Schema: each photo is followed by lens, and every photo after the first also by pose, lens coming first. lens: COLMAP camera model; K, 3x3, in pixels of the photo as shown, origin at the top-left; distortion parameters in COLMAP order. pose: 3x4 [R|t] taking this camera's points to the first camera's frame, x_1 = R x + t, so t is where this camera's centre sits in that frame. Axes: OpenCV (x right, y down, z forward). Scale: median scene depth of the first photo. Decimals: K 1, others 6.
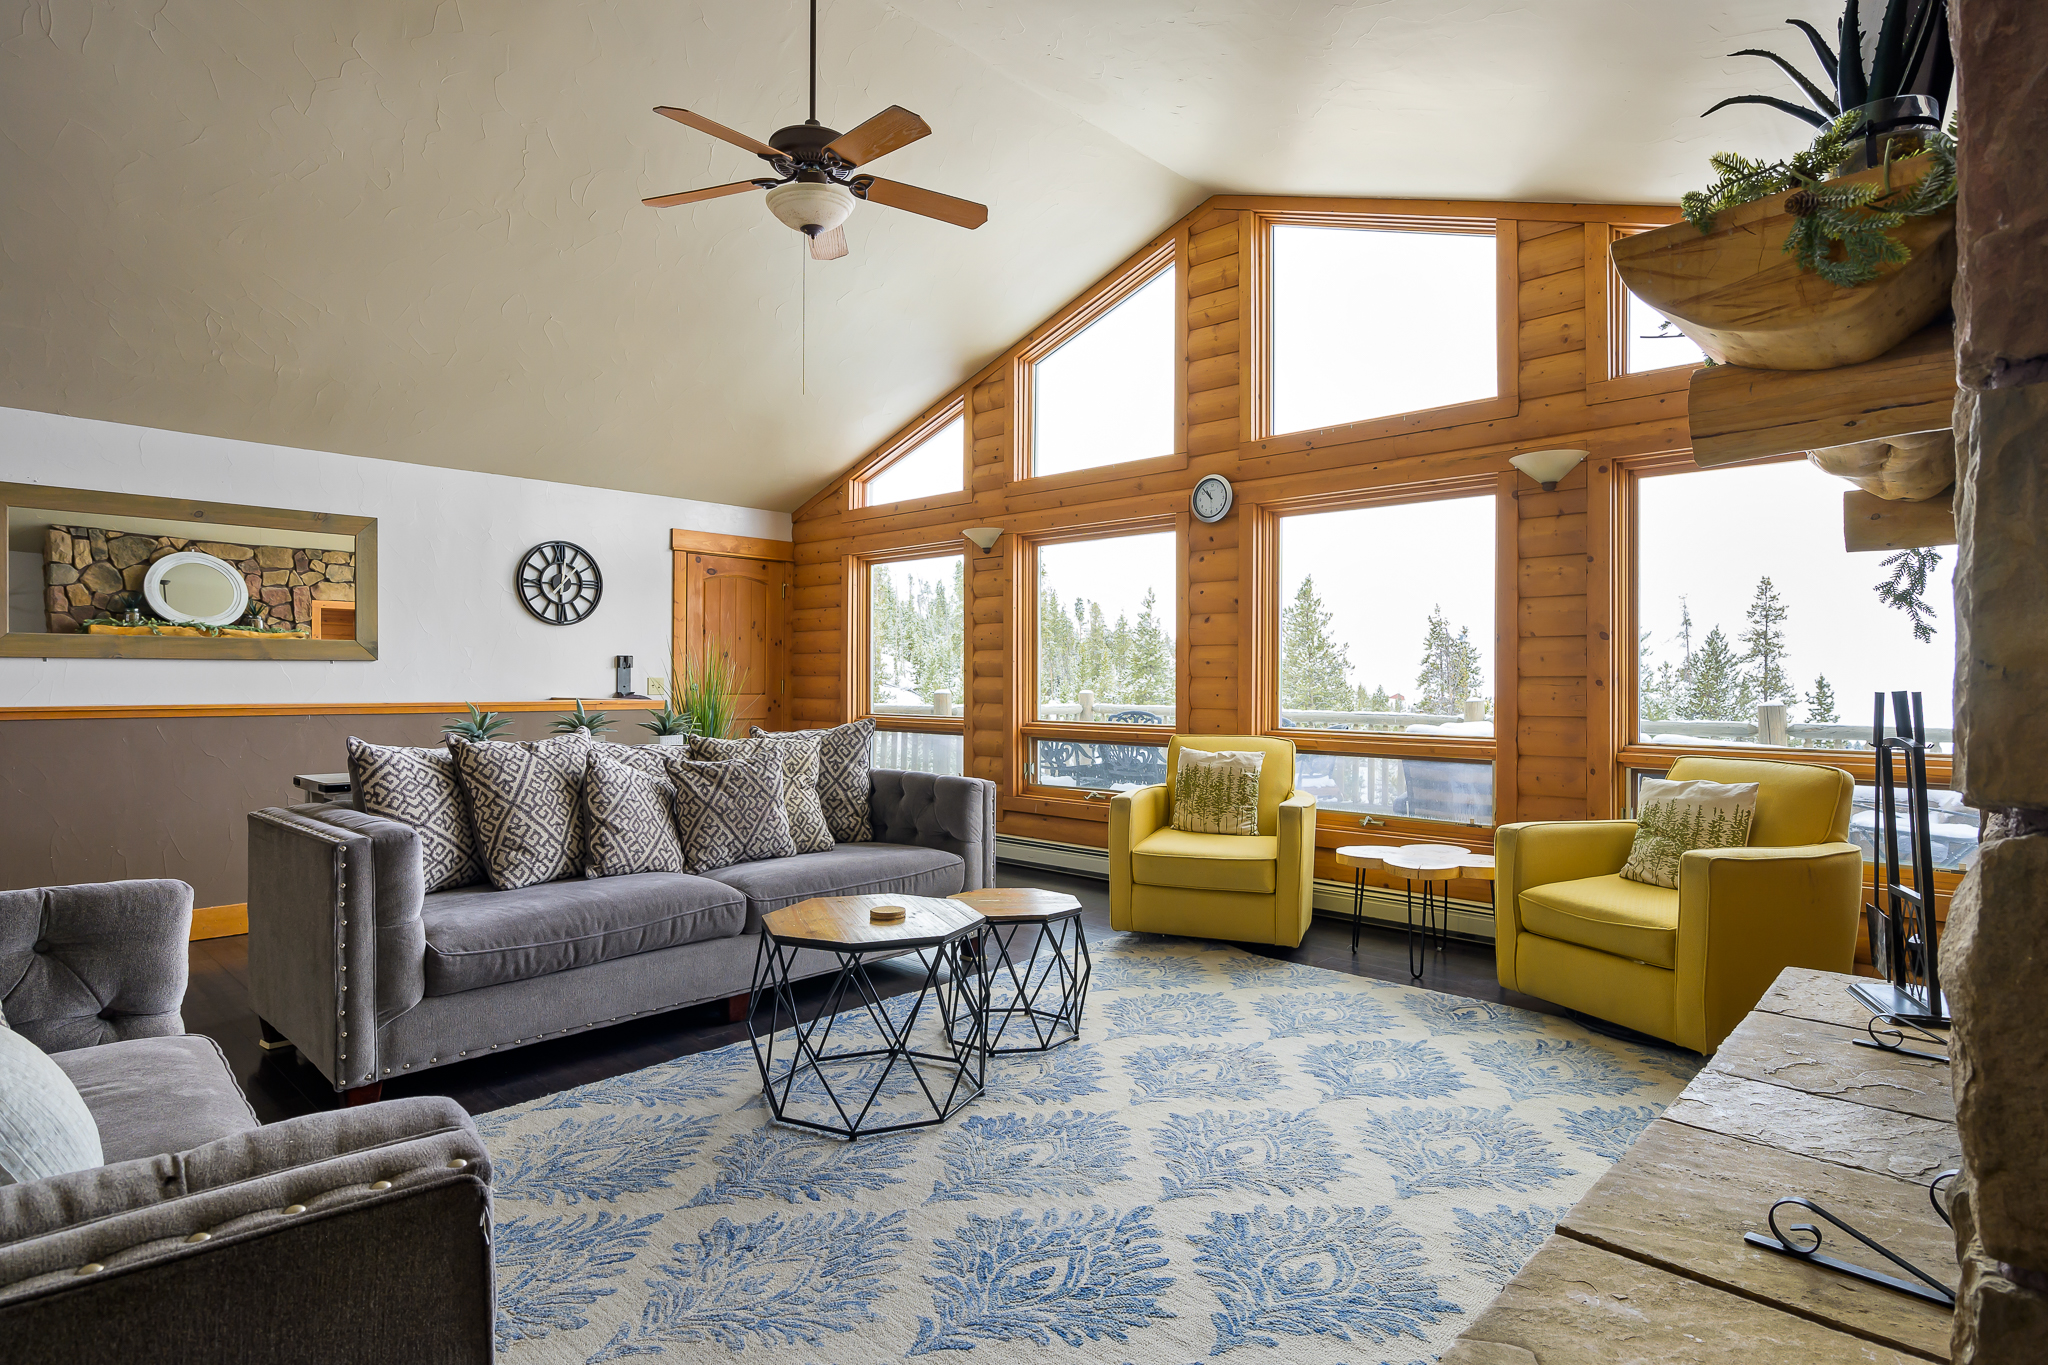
lens RADIAL K [[1071.6, 0, 1023.7], [0, 1071.6, 679.9], [0, 0, 1]] dist [-0.002512, -0.000313]
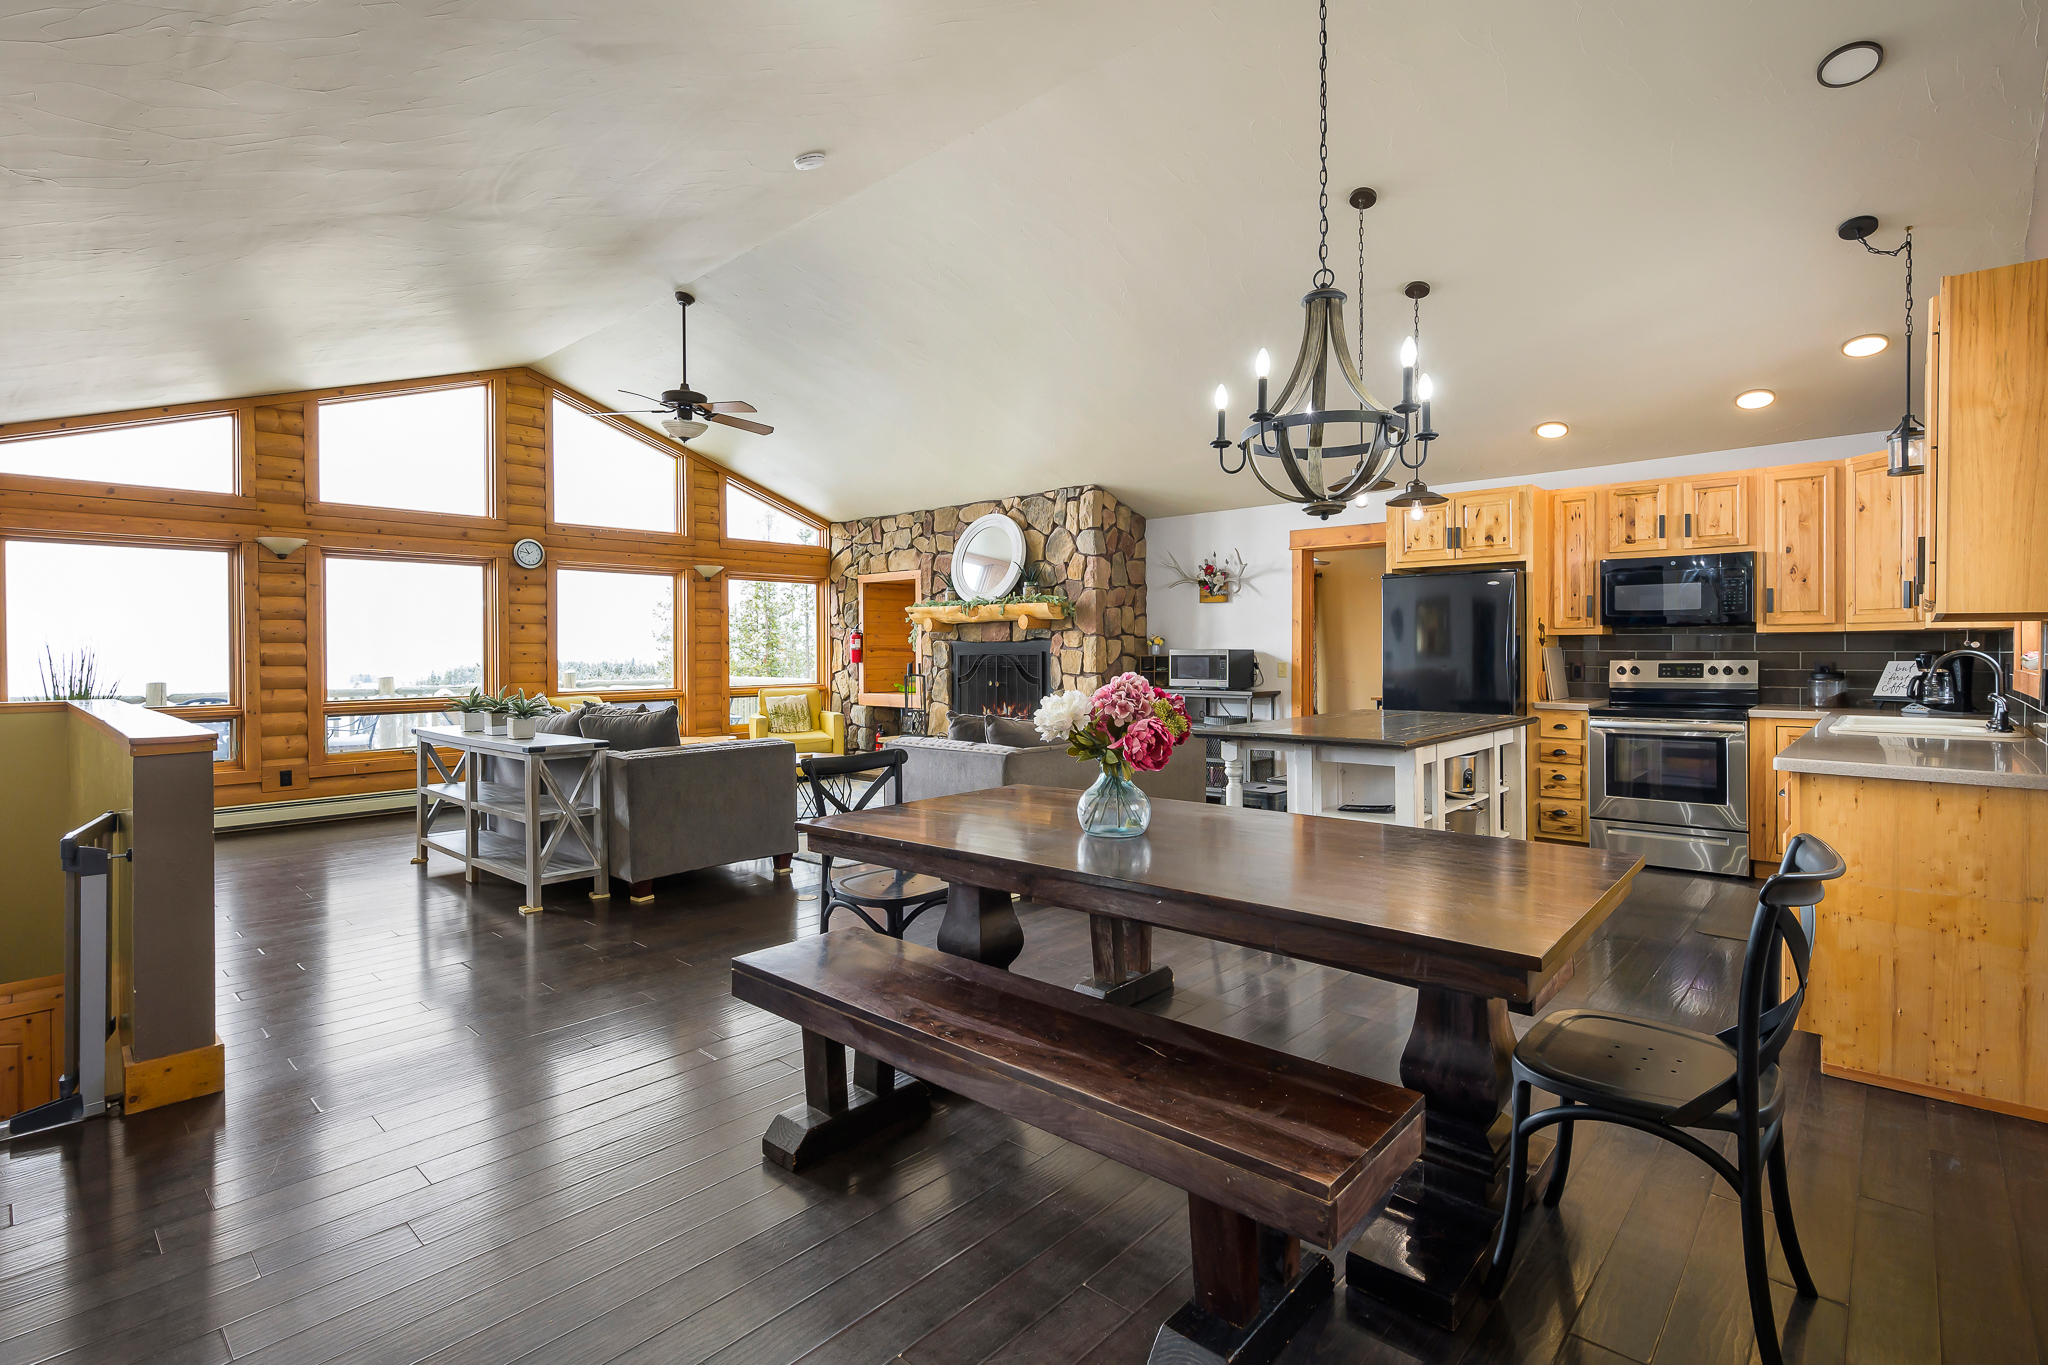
lens RADIAL K [[975.2, 0, 1026.6], [0, 975.2, 652.8], [0, 0, 1]] dist [0.003912, -0.001109]
pose [[-0.019796, -0.006299, 0.999784, -1.487128], [0.007157, 0.999954, 0.006442, -0.024716], [-0.999778, 0.007283, -0.019750, 0.305163]]
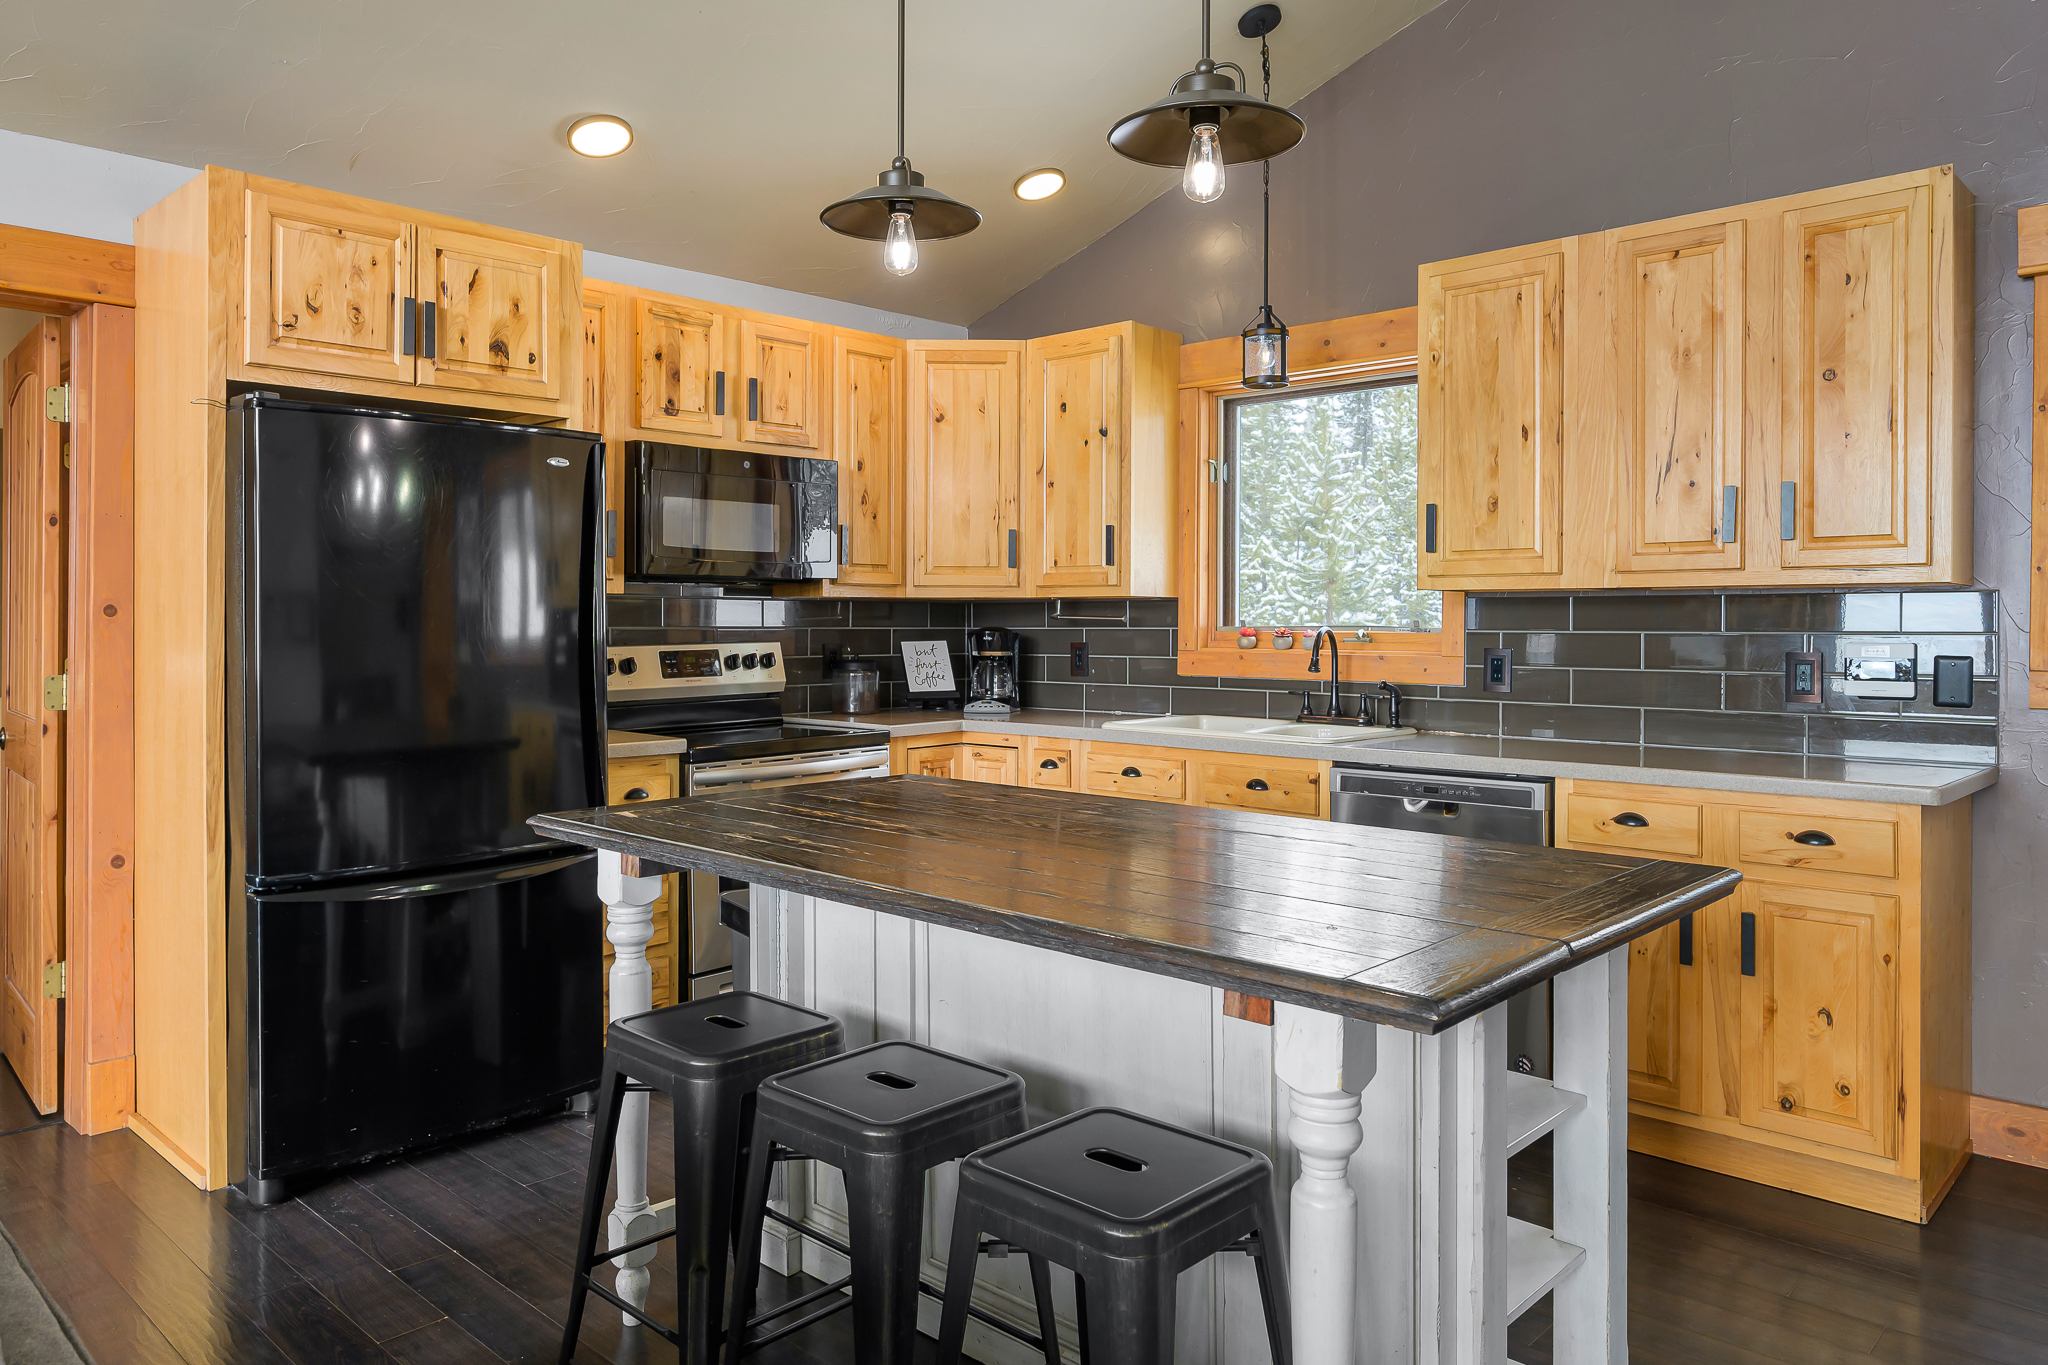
lens RADIAL K [[1387.2, 0, 1049.8], [0, 1387.2, 625.7], [0, 0, 1]] dist [-0.005016, -0.000723]
pose [[-0.999991, -0.003680, -0.002201, -0.528736], [-0.003696, 0.999966, 0.007322, -0.022259], [0.002174, 0.007330, -0.999971, 0.404029]]
